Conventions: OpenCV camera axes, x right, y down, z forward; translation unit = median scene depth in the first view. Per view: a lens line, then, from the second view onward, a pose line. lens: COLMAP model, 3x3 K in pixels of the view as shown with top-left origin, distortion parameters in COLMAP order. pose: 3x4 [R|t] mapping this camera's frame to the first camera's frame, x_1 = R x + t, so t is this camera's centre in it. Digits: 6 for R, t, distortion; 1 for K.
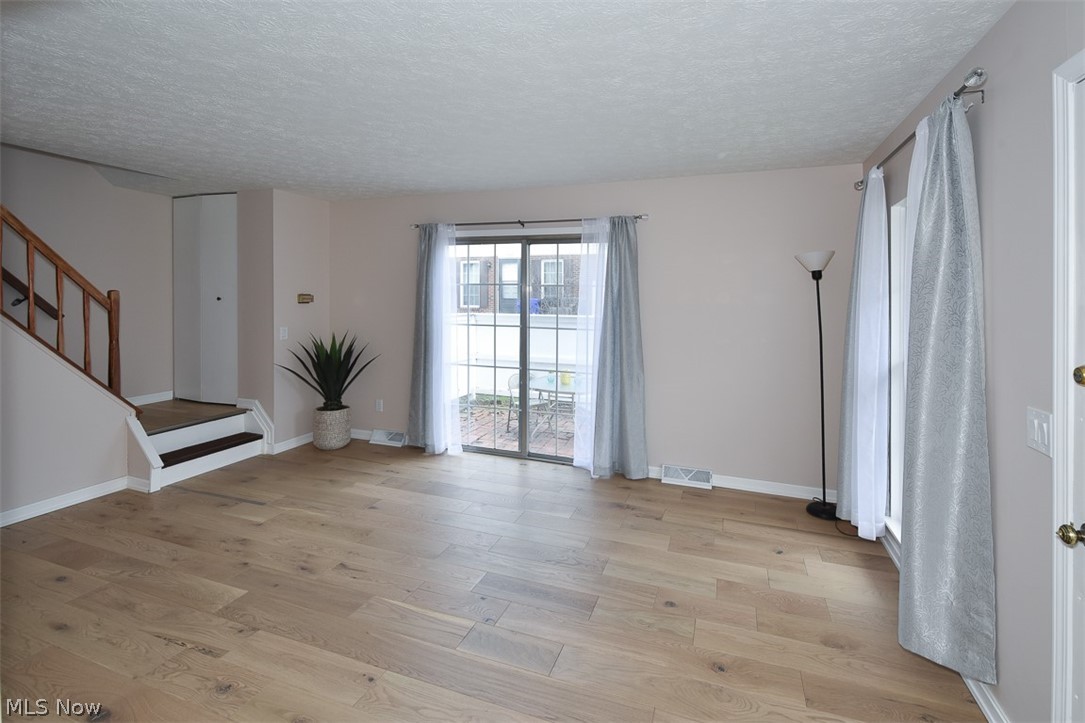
lens RADIAL K [[496.4, 0, 555.7], [0, 496.4, 298.1], [0, 0, 1]] dist [-0.000621, -0.000708]
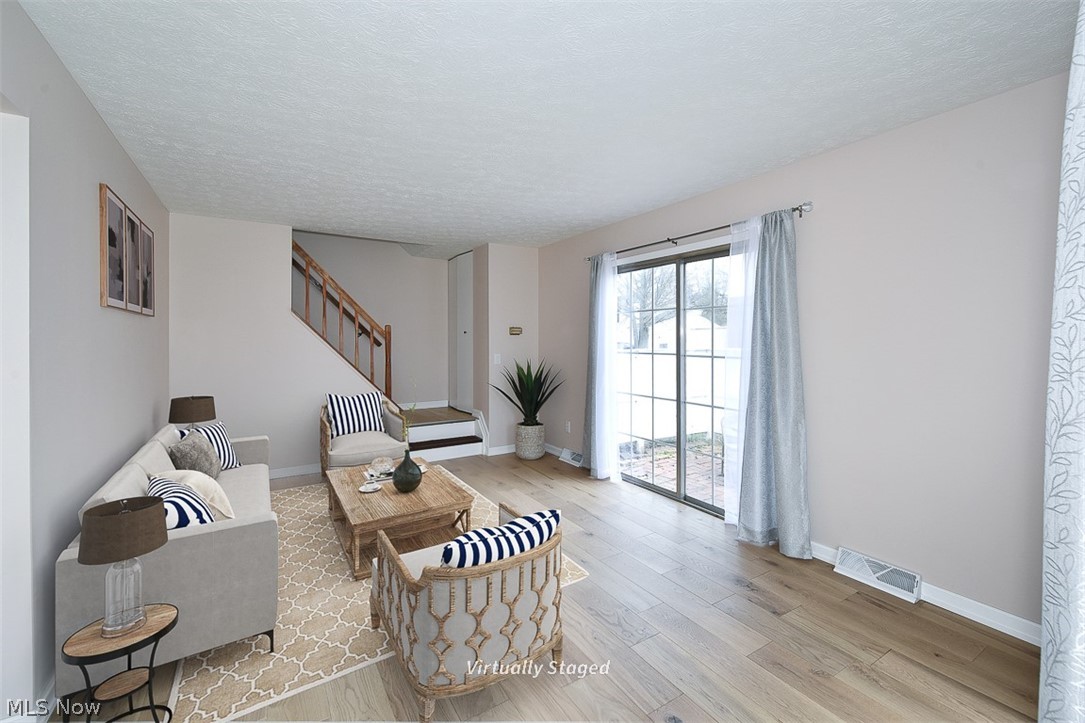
lens RADIAL K [[461.3, 0, 547.0], [0, 461.3, 340.8], [0, 0, 1]] dist [0.018796, -0.007537]
pose [[0.782081, -0.009555, -0.623103, 0.304683], [0.007467, 0.999954, -0.005961, 0.039149], [0.623132, 0.000009, 0.782117, 0.210909]]
